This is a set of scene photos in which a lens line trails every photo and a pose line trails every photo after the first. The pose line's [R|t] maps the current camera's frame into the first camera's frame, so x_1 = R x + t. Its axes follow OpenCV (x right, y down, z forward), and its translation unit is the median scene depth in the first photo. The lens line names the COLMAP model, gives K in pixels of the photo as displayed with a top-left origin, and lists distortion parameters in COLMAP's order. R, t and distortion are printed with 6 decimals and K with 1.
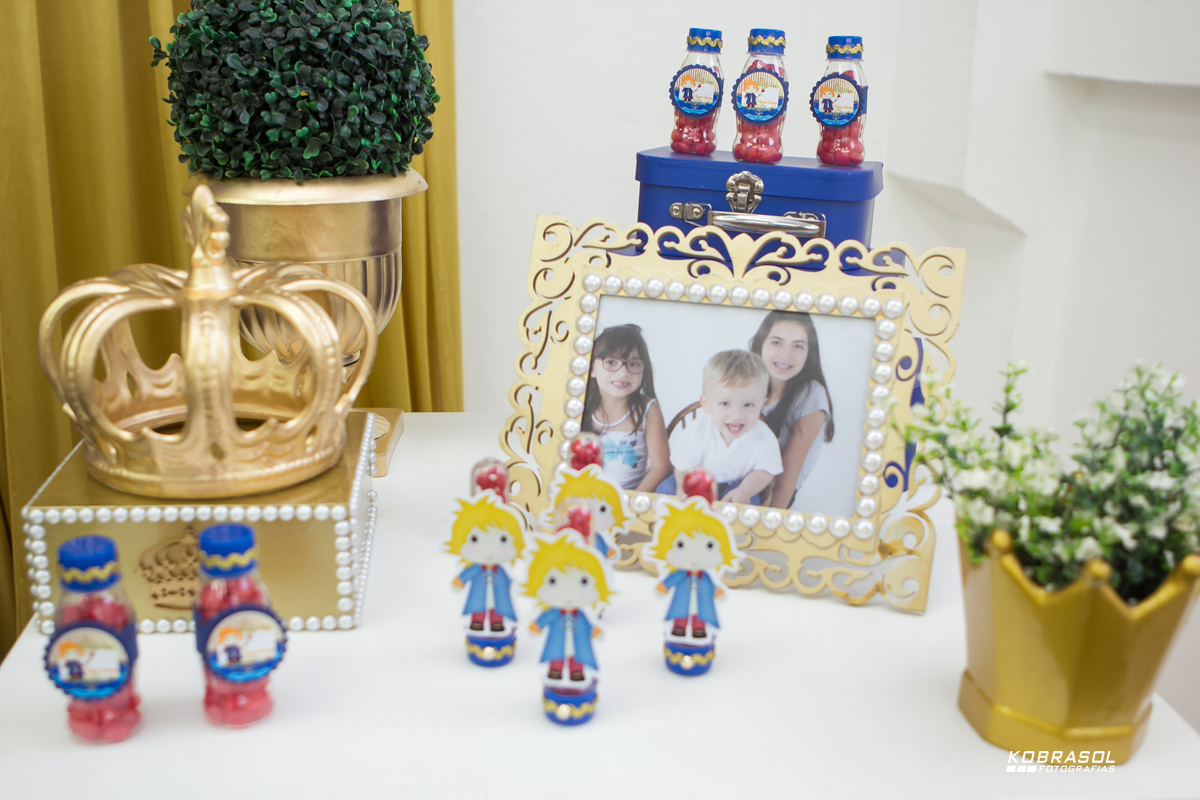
lens RADIAL K [[1356.8, 0, 600.0], [0, 1356.8, 400.0], [0, 0, 1]] dist [-0.113386, 0.044583]
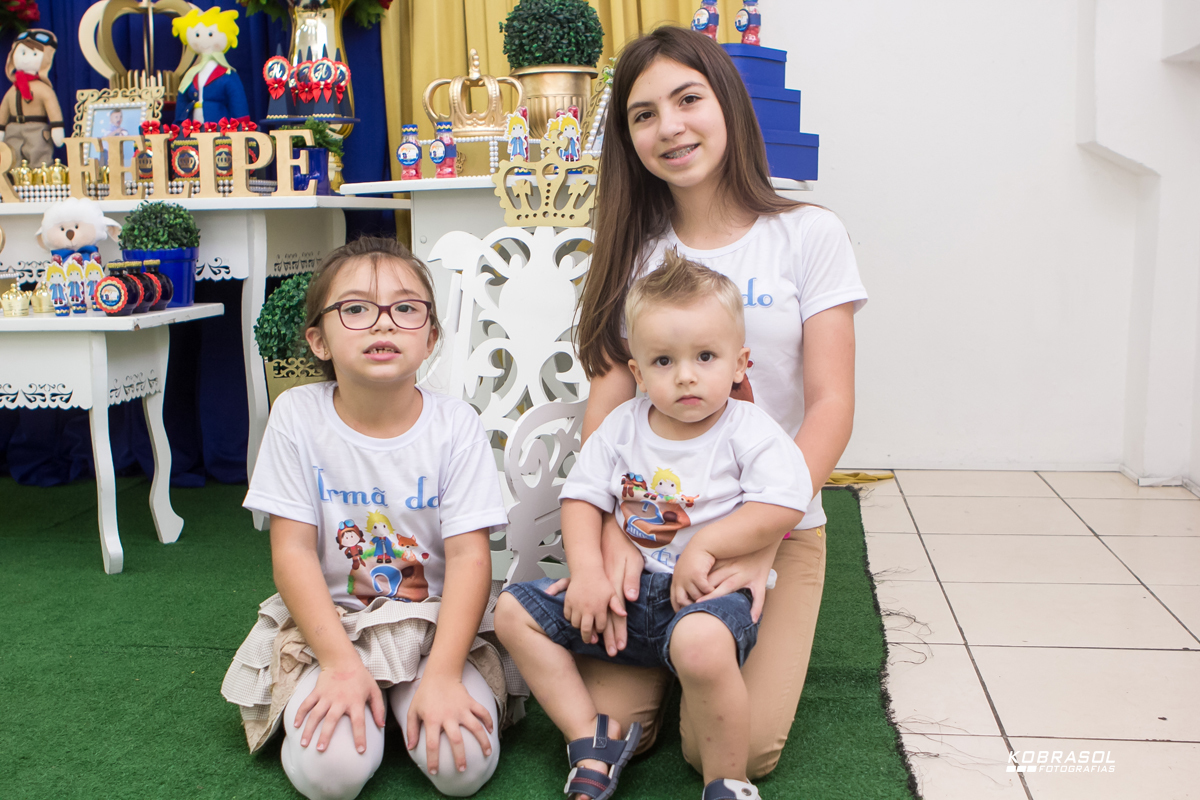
lens RADIAL K [[1356.8, 0, 600.0], [0, 1356.8, 400.0], [0, 0, 1]] dist [-0.113386, 0.044583]
pose [[0.831621, 0.025495, -0.554758, 1.508667], [-0.112541, 0.985955, -0.123396, 0.882746], [0.543821, 0.165051, 0.822811, -1.134581]]
